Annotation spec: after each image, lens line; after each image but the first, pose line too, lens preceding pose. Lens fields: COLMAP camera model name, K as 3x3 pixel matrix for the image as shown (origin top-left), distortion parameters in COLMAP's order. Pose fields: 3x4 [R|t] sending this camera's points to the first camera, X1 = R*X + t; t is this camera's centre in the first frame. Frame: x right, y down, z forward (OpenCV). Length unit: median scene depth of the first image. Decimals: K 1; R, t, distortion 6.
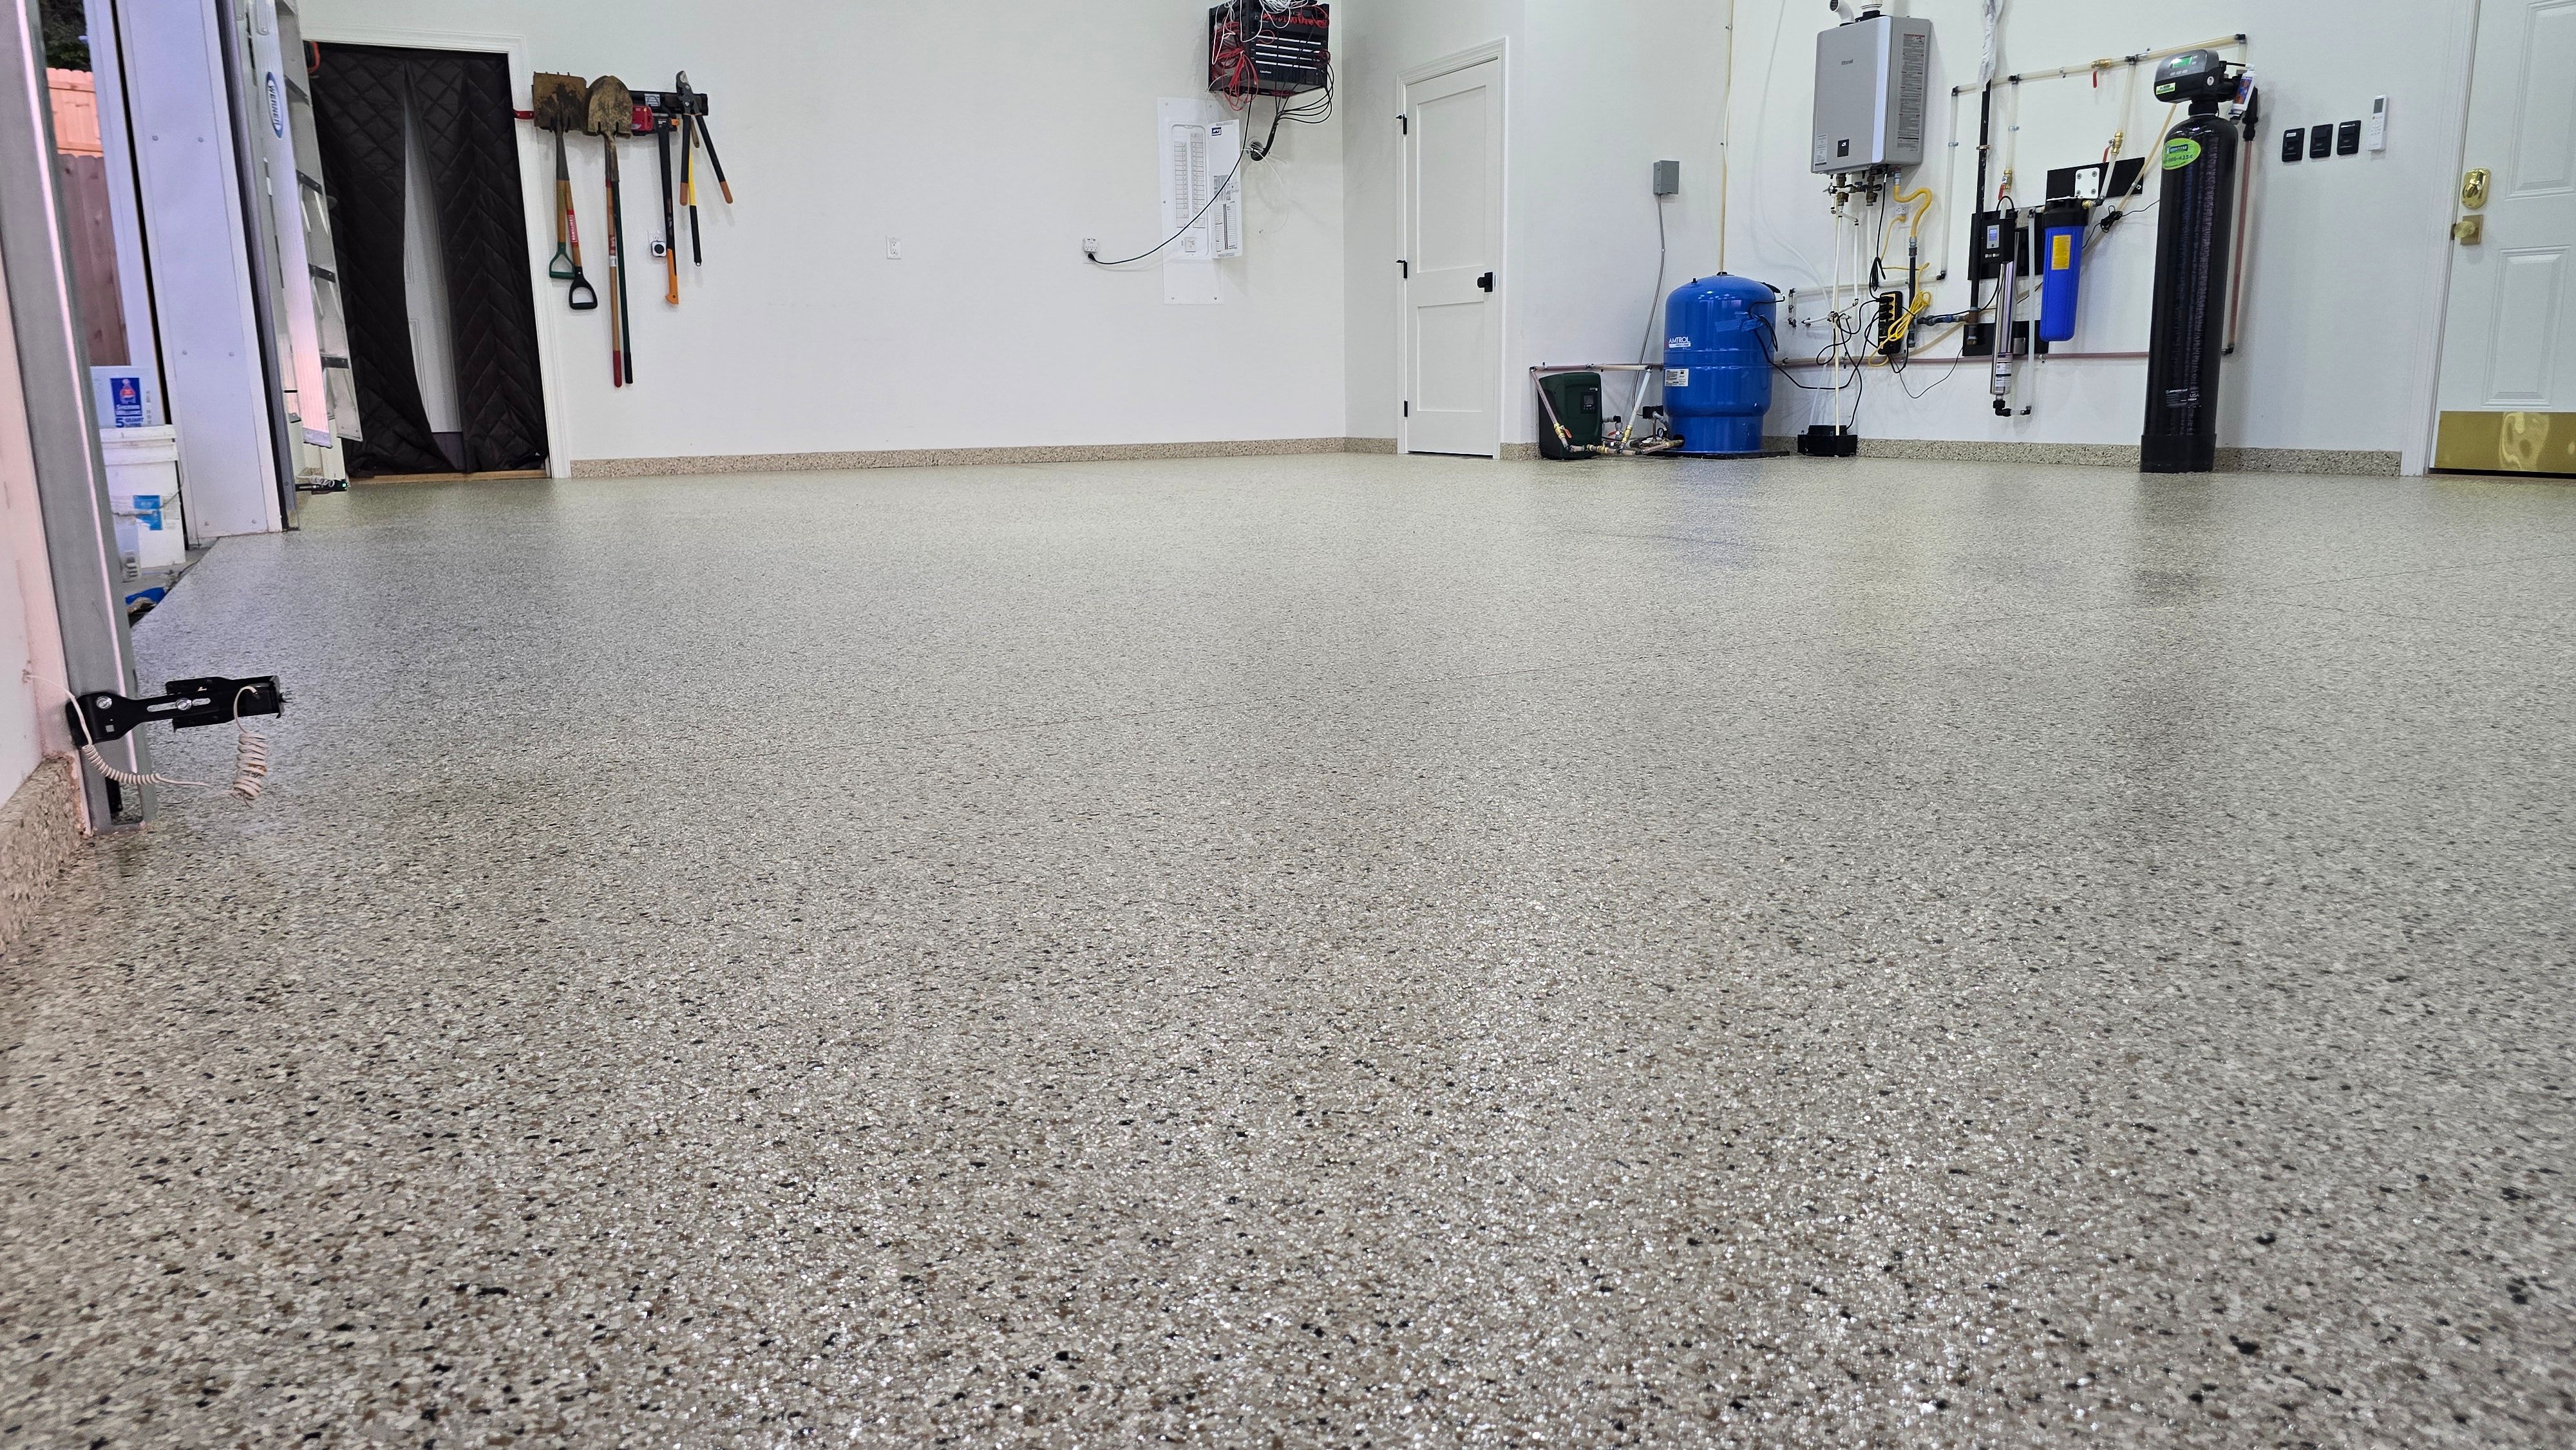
lens RADIAL K [[1685.1, 0, 1269.0], [0, 1685.1, 731.3], [0, 0, 1]] dist [0.043248, -0.043113]
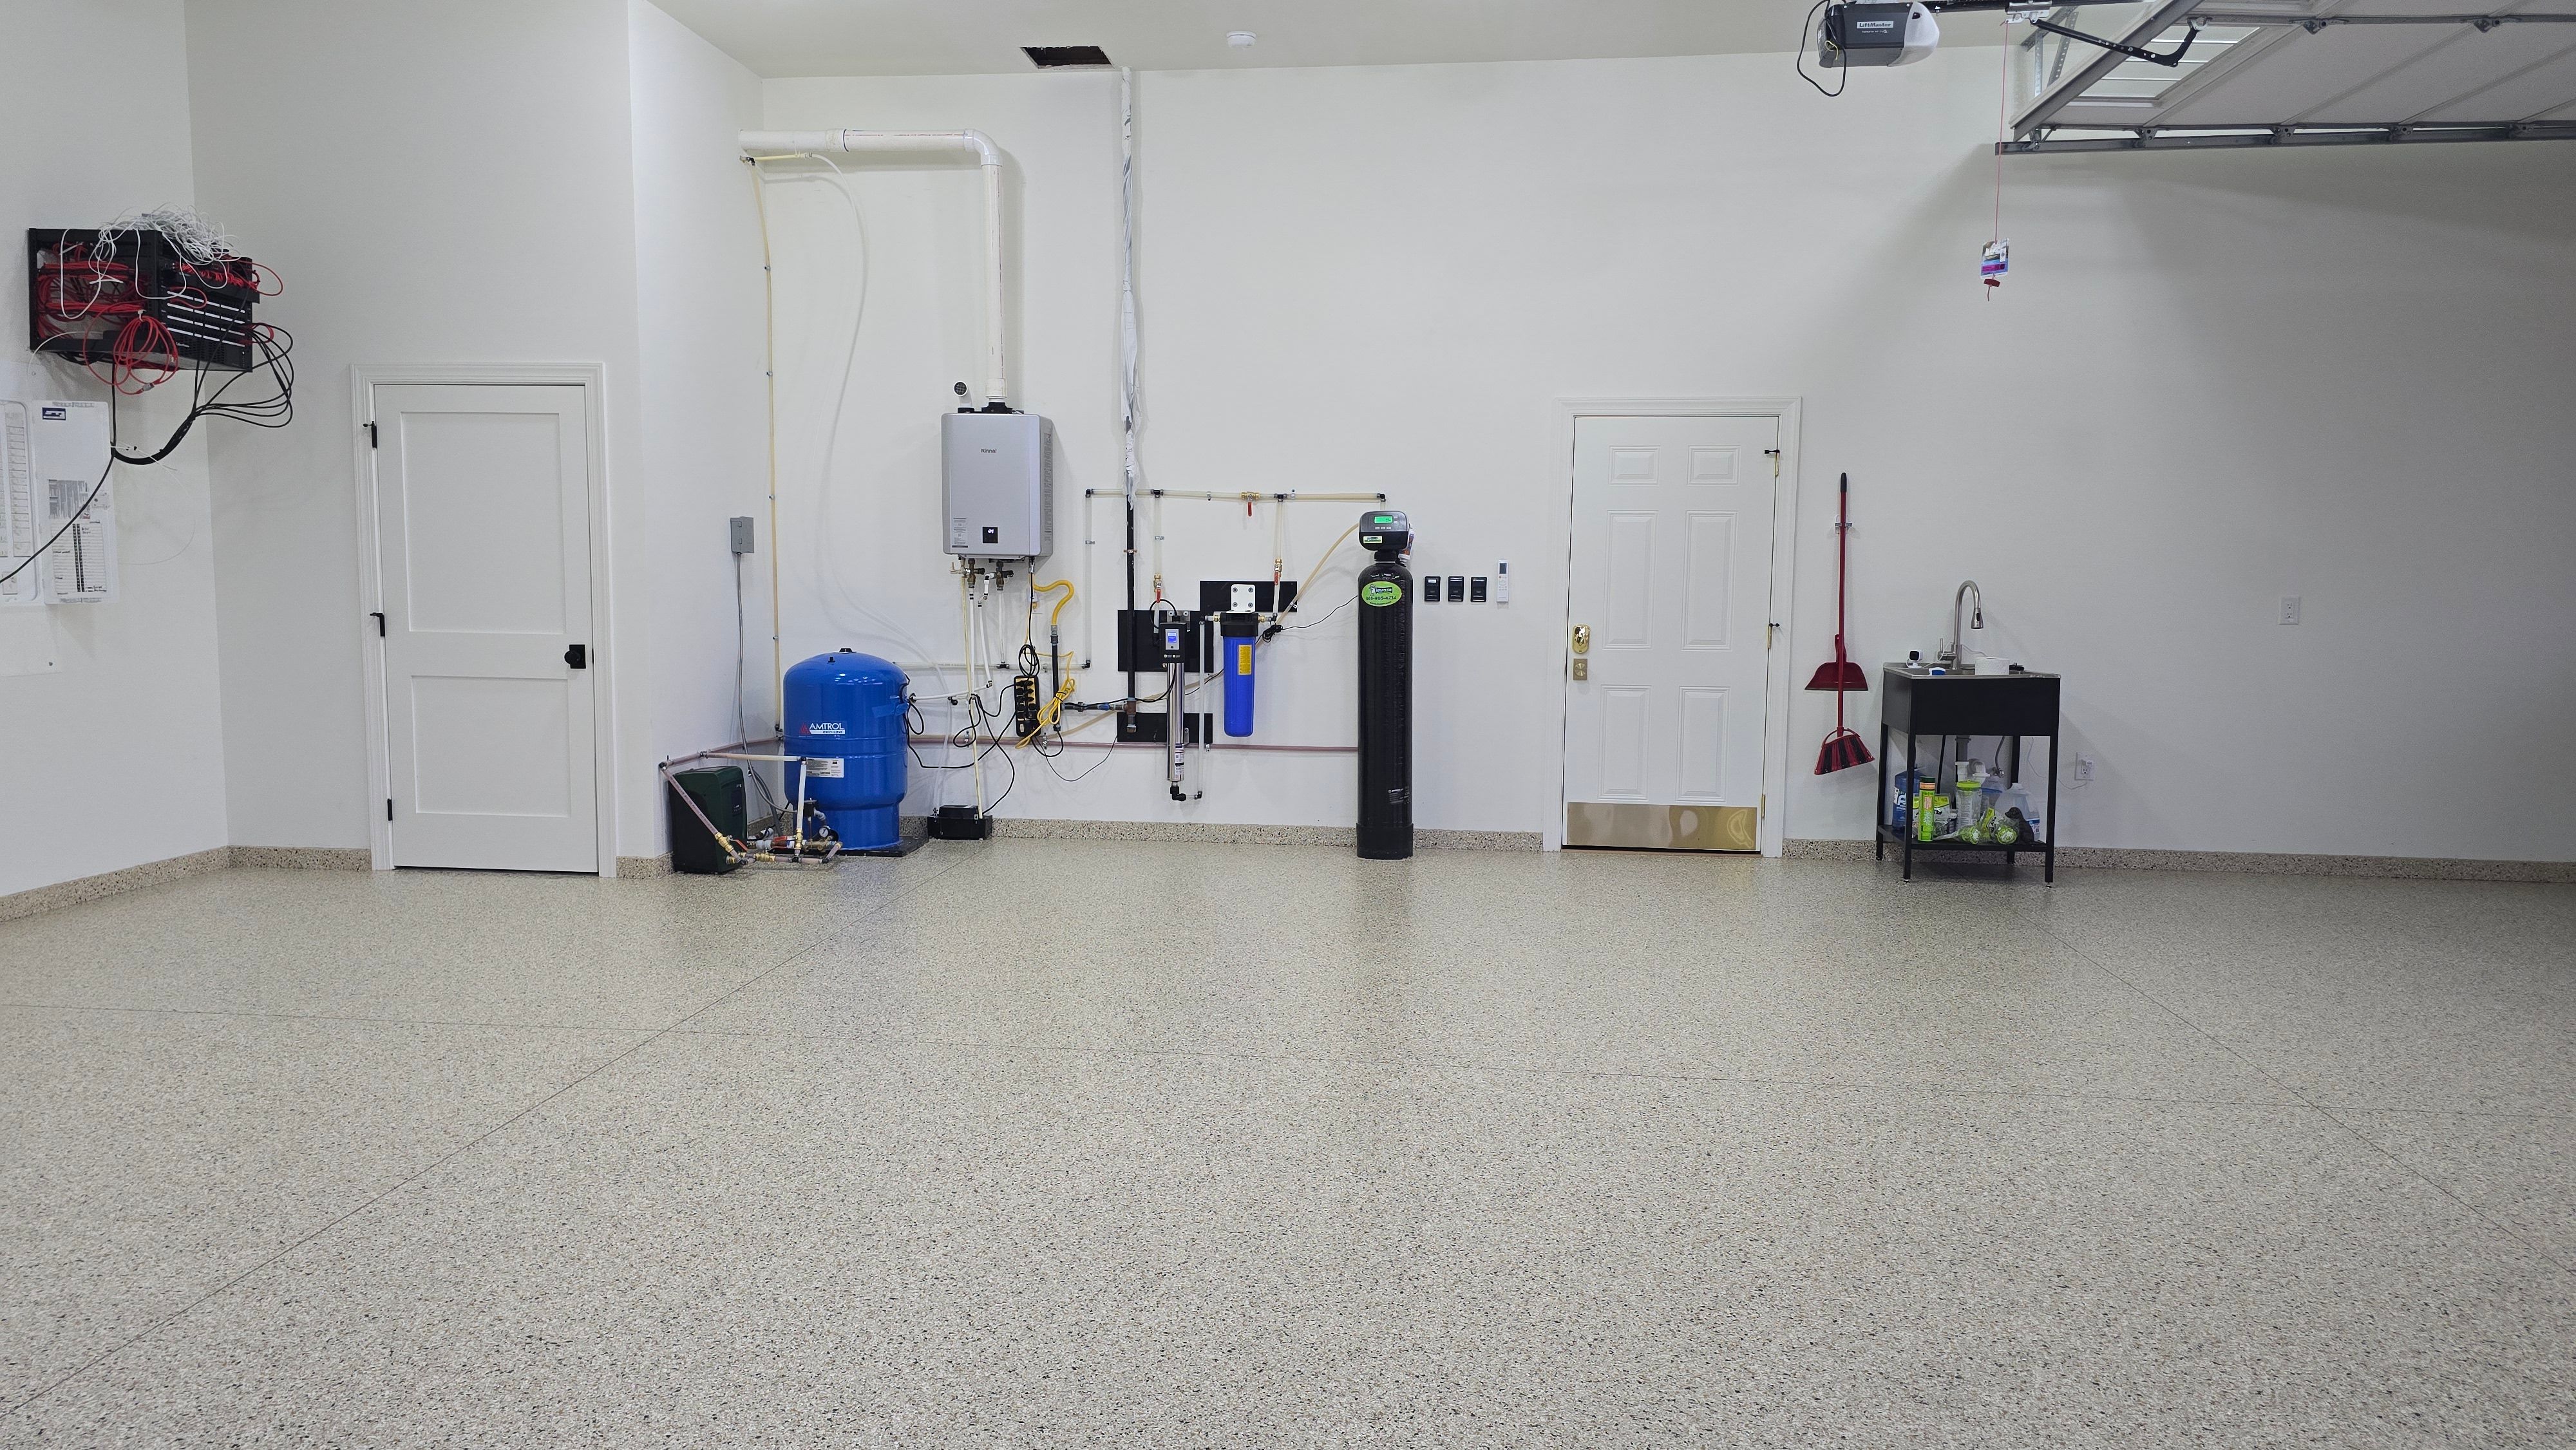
lens RADIAL K [[1685.1, 0, 1269.0], [0, 1685.1, 731.3], [0, 0, 1]] dist [0.043248, -0.043113]
pose [[0.563741, -0.055957, 0.824054, -0.367918], [0.151632, 0.987757, -0.036659, -0.168745], [-0.811914, 0.145619, 0.565324, 0.331365]]
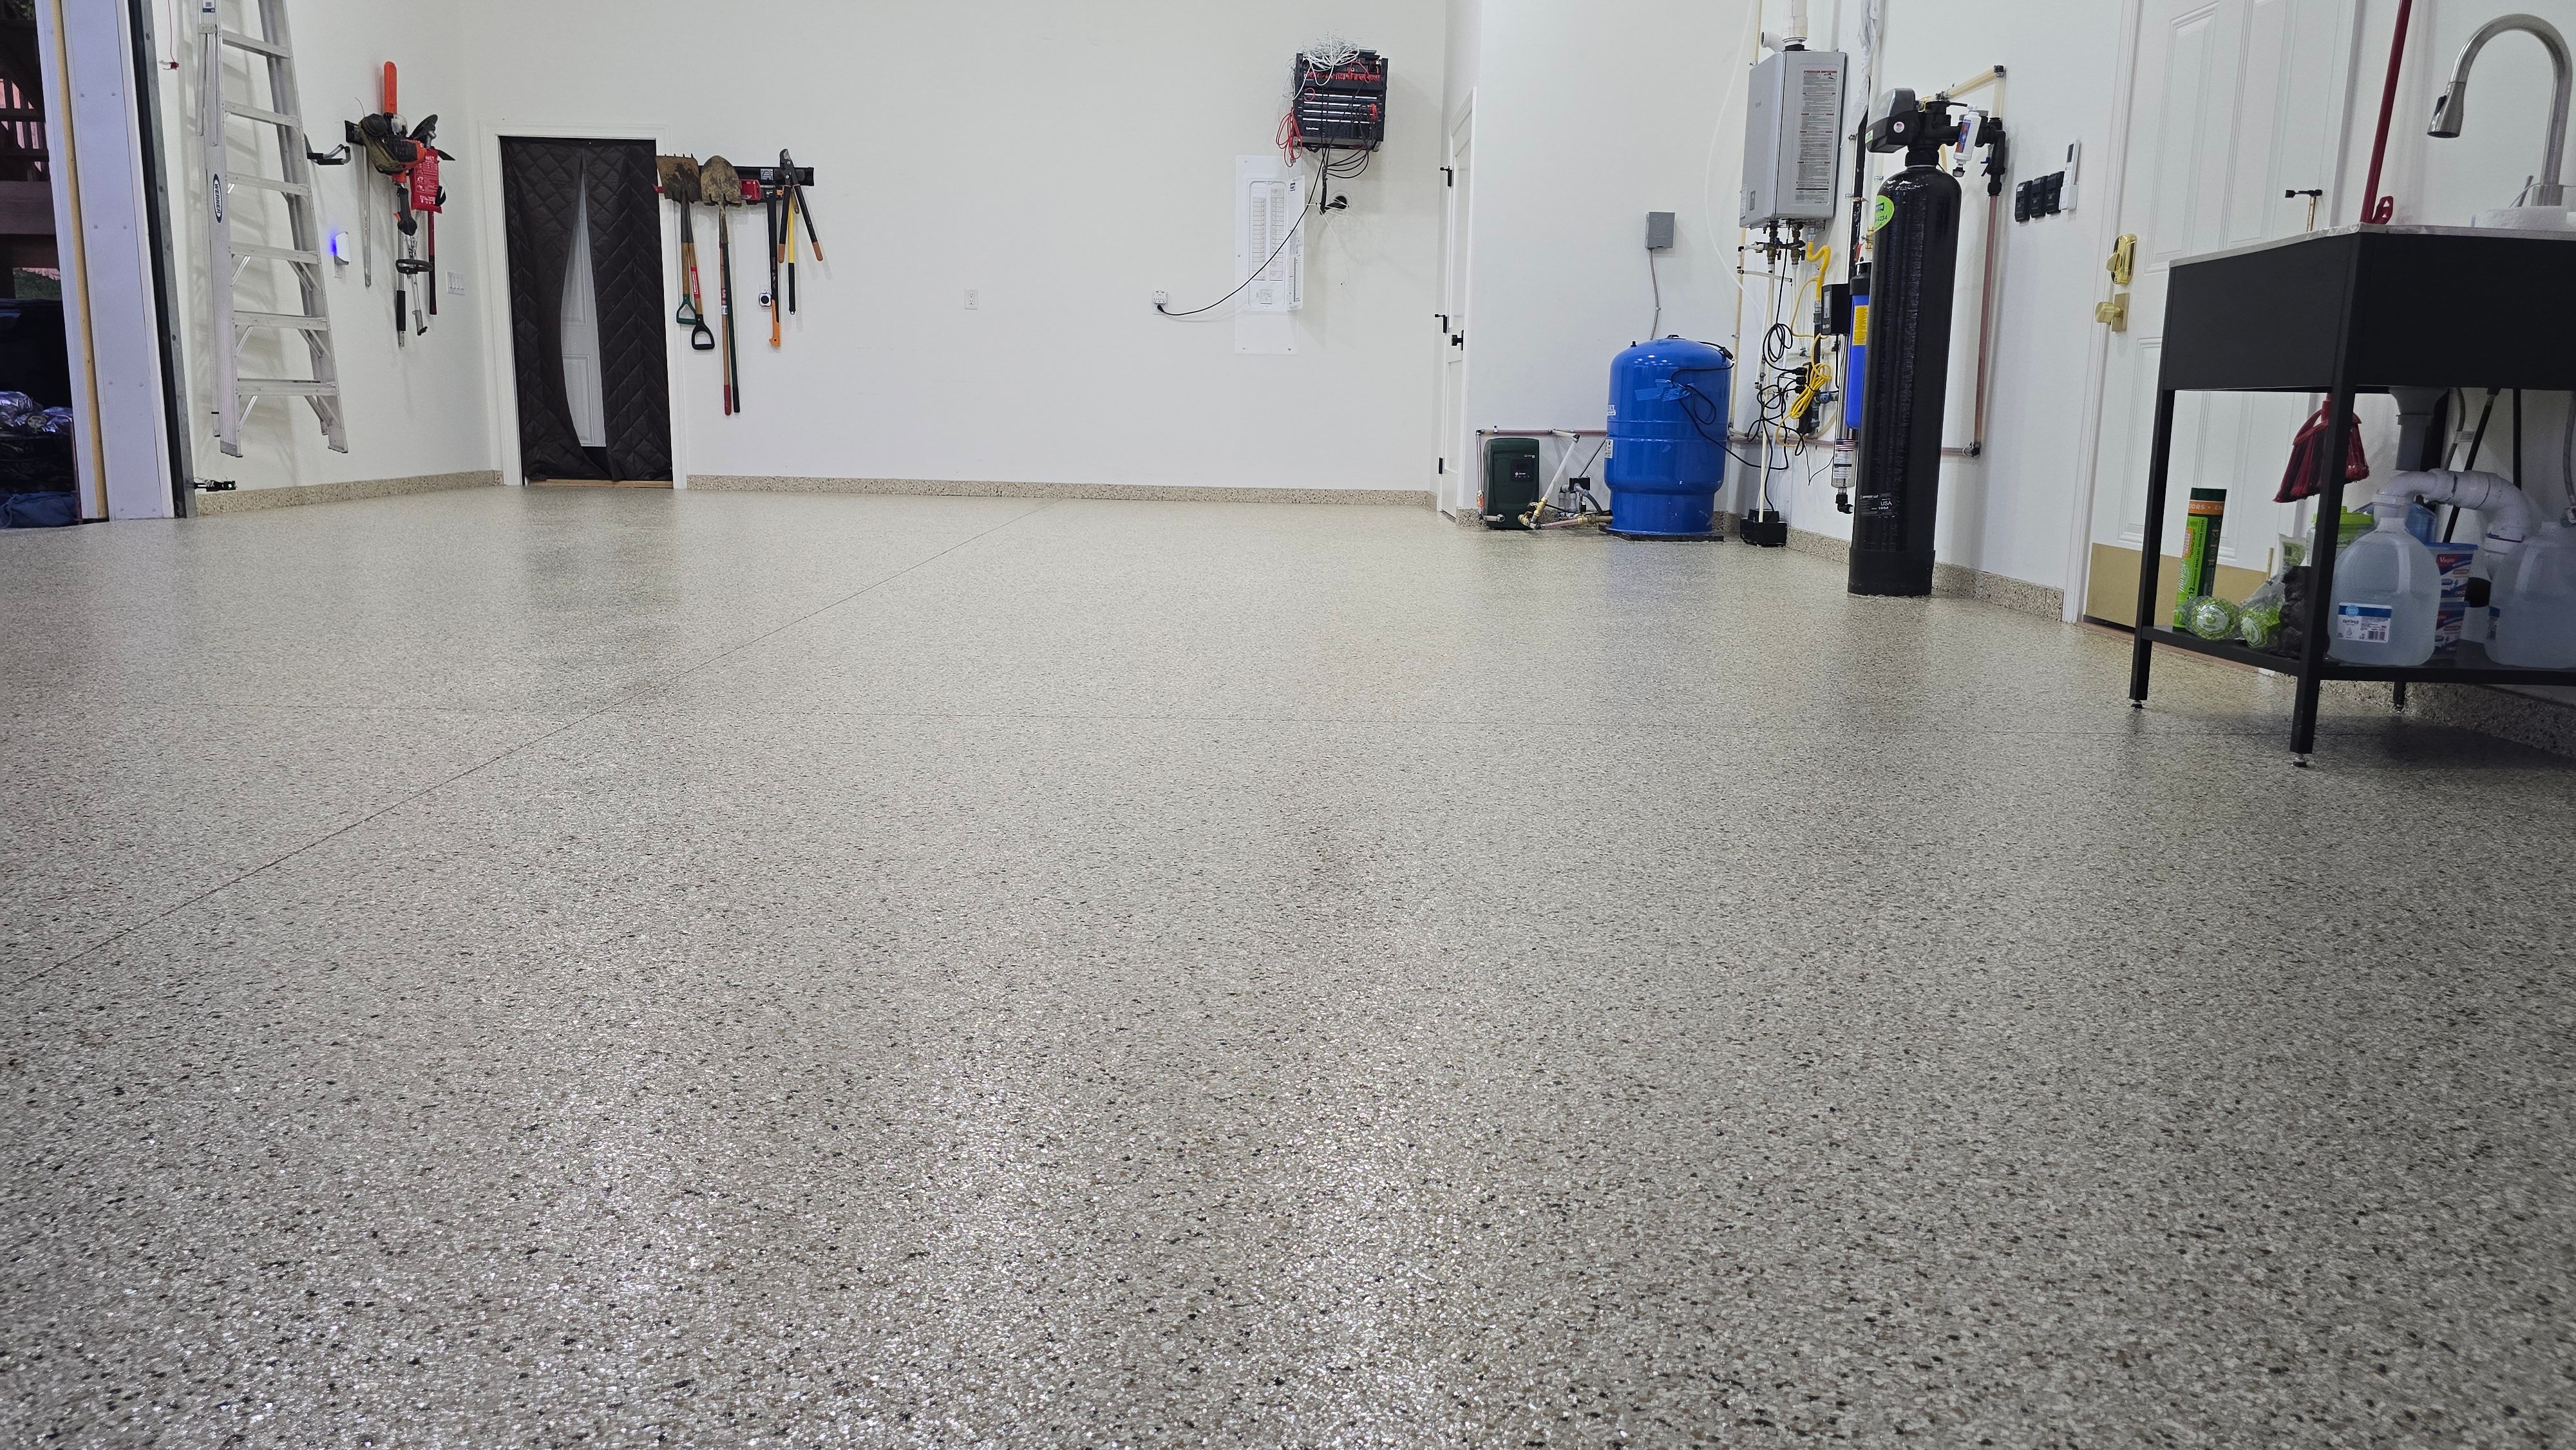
lens RADIAL K [[1665.4, 0, 1288.0], [0, 1665.4, 725.0], [0, 0, 1]] dist [0.041600, 0.000400]
pose [[0.900702, 0.115105, -0.418912, 0.507524], [-0.121542, 0.992521, 0.011388, -0.051245], [0.417090, 0.040658, 0.907955, 0.113250]]
